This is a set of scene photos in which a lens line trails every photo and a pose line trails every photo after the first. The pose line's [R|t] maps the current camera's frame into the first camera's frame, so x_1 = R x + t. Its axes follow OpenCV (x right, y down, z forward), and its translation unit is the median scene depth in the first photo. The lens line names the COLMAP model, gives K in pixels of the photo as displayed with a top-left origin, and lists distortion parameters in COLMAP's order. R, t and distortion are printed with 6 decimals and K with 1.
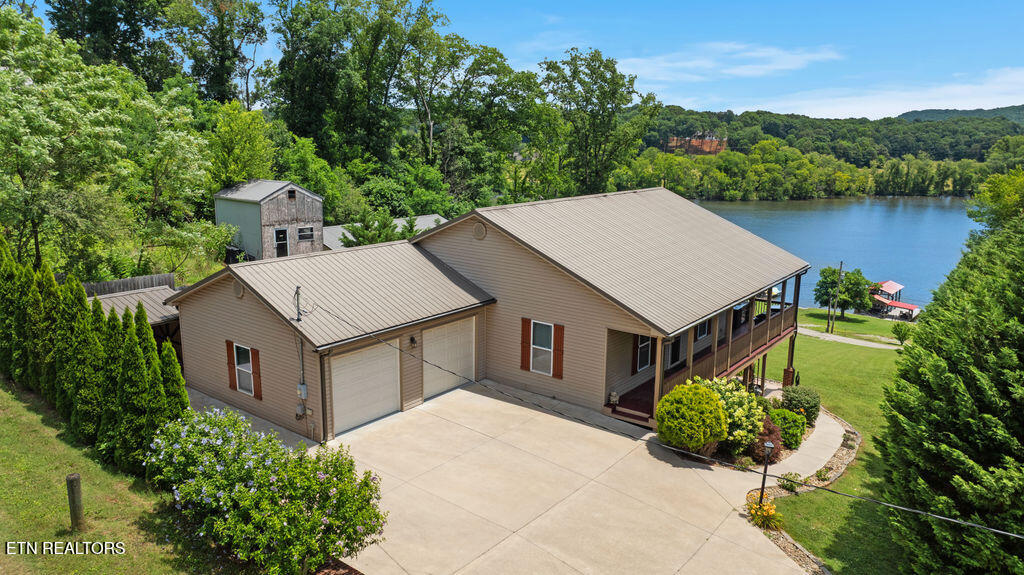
lens RADIAL K [[721.7, 0, 512.0], [0, 721.7, 287.5], [0, 0, 1]] dist [-0.026705, 0.000930]
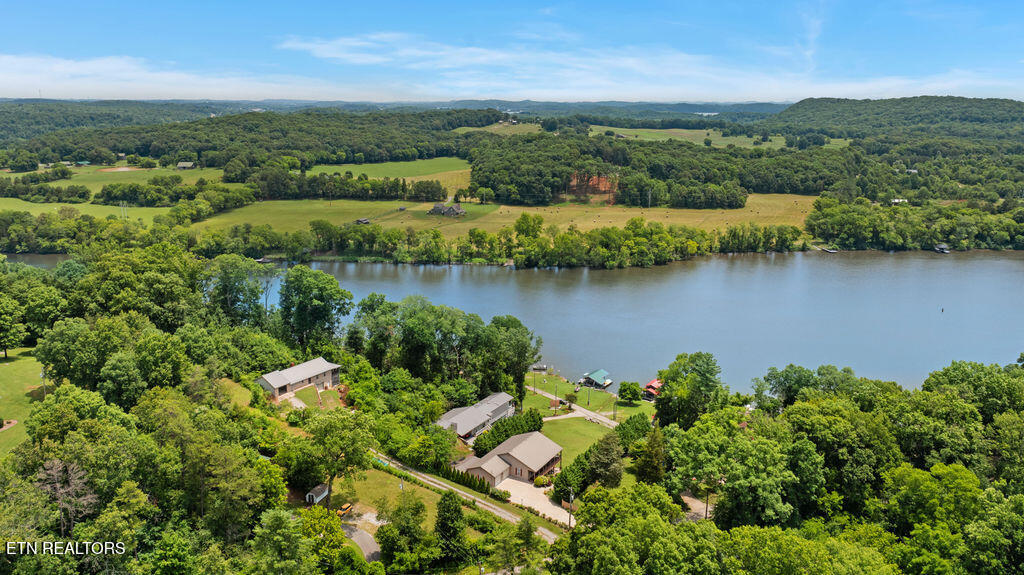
lens RADIAL K [[789.2, 0, 507.5], [0, 789.2, 287.6], [0, 0, 1]] dist [-0.029258, -0.003176]
pose [[0.992784, -0.035433, 0.114560, -0.856180], [0.031951, 0.998974, 0.032095, -1.901133], [-0.115580, -0.028204, 0.992898, -6.370856]]
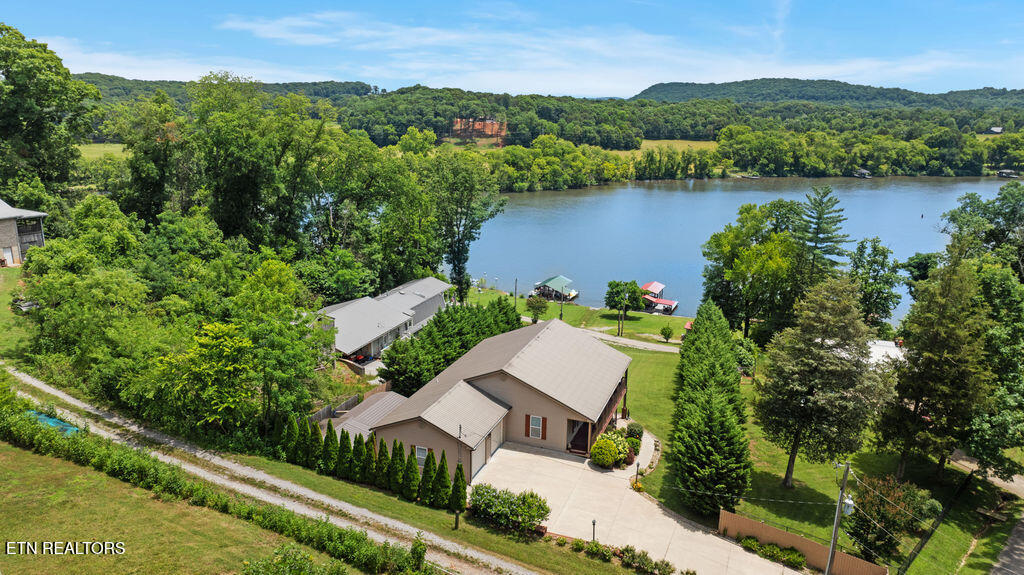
lens RADIAL K [[721.7, 0, 512.0], [0, 721.7, 287.5], [0, 0, 1]] dist [-0.026705, 0.000930]
pose [[0.953932, -0.073130, 0.290975, -0.637916], [0.059545, 0.996694, 0.055285, -0.469876], [-0.294056, -0.035412, 0.955132, -1.107809]]
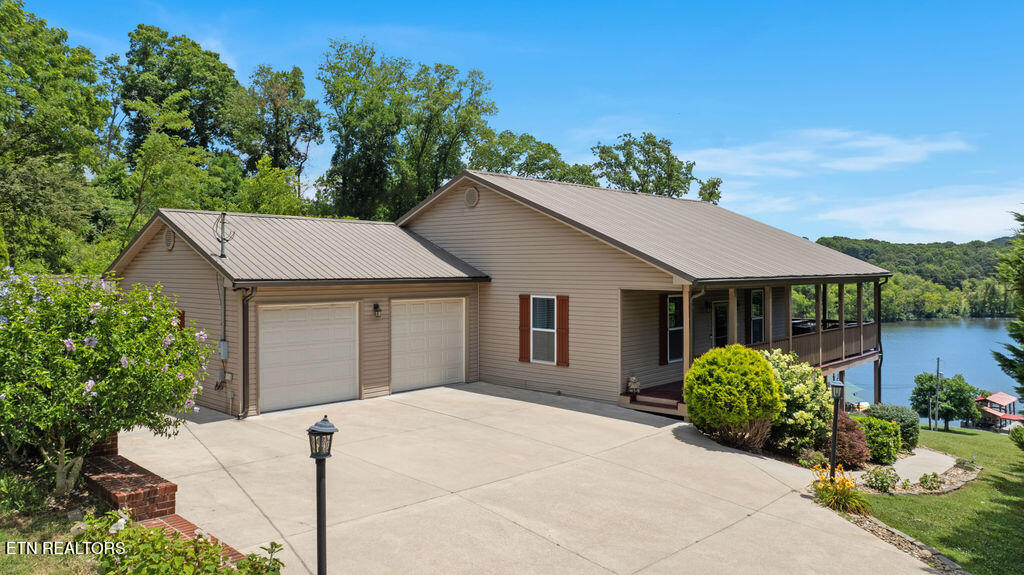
lens RADIAL K [[735.8, 0, 515.1], [0, 735.8, 272.2], [0, 0, 1]] dist [-0.059493, 0.070750]
pose [[0.995591, -0.012457, -0.092973, 0.082202], [-0.006899, 0.978735, -0.205013, 0.178997], [0.093550, 0.204751, 0.974333, 0.189760]]
